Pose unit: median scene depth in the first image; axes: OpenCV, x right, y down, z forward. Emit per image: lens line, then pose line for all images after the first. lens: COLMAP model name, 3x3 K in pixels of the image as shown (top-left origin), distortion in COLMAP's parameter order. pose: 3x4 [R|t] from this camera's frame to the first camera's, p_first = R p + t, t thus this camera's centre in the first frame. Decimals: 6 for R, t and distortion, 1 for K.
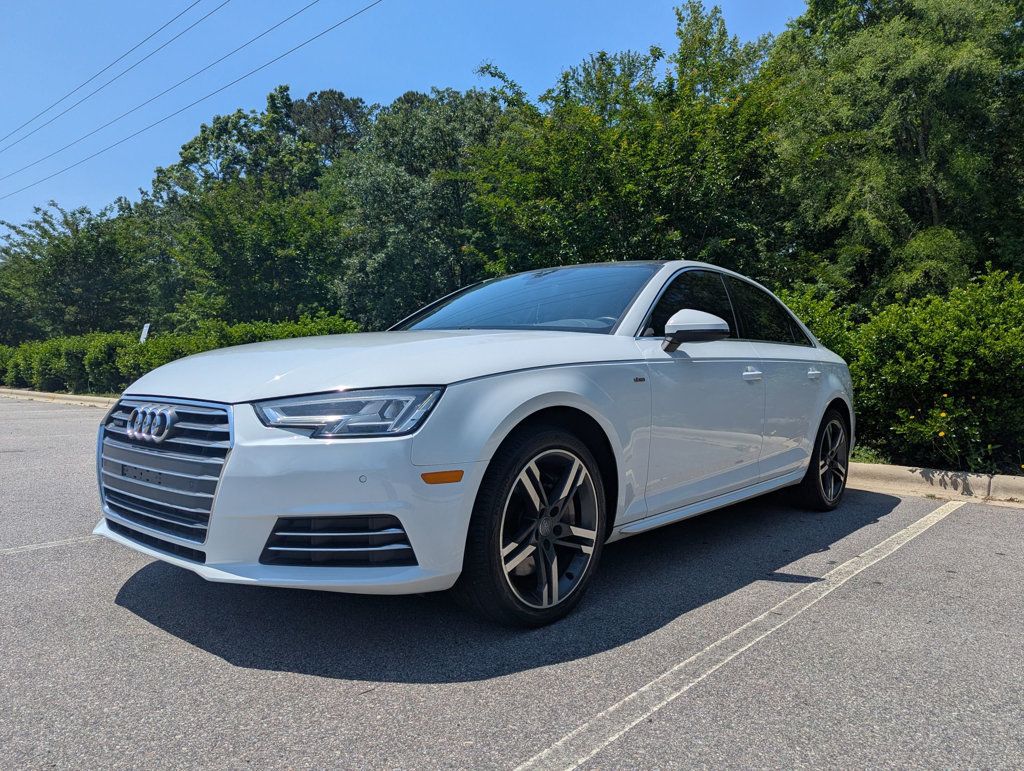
lens RADIAL K [[732.8, 0, 513.4], [0, 732.8, 393.1], [0, 0, 1]] dist [0.048341, -0.046577]
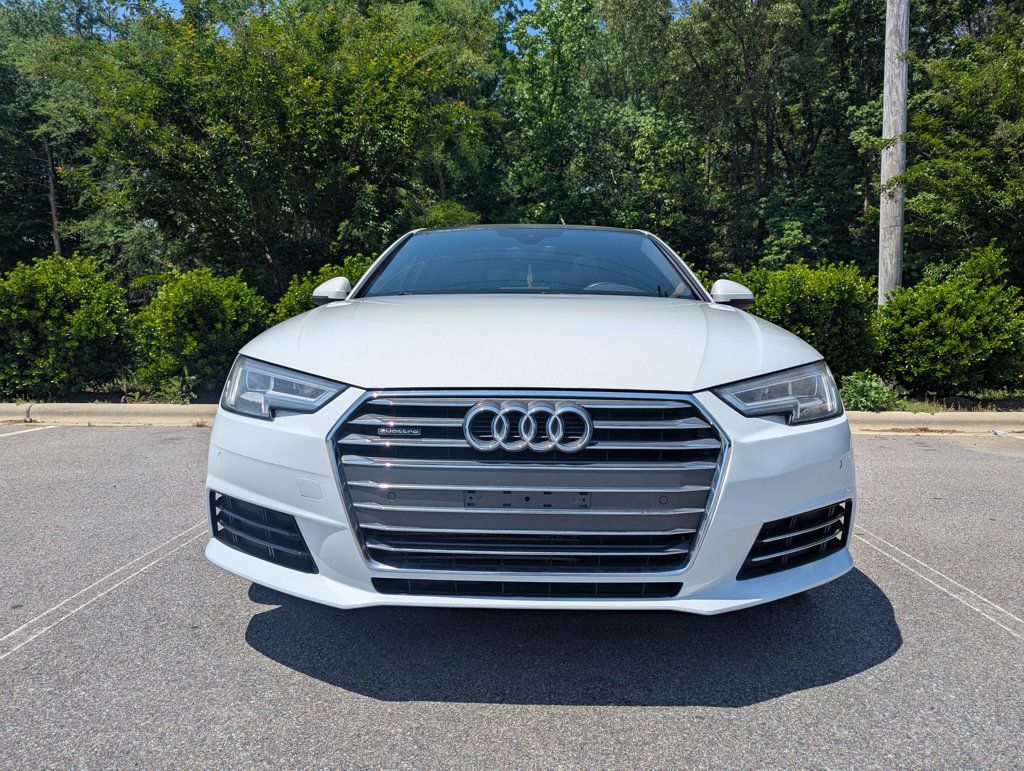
lens RADIAL K [[732.8, 0, 511.9], [0, 732.8, 375.3], [0, 0, 1]] dist [0.048341, -0.046577]
pose [[0.773401, -0.049771, 0.631960, -1.058301], [0.024673, 0.998521, 0.048445, -0.048589], [-0.633437, -0.021875, 0.773485, 0.518427]]
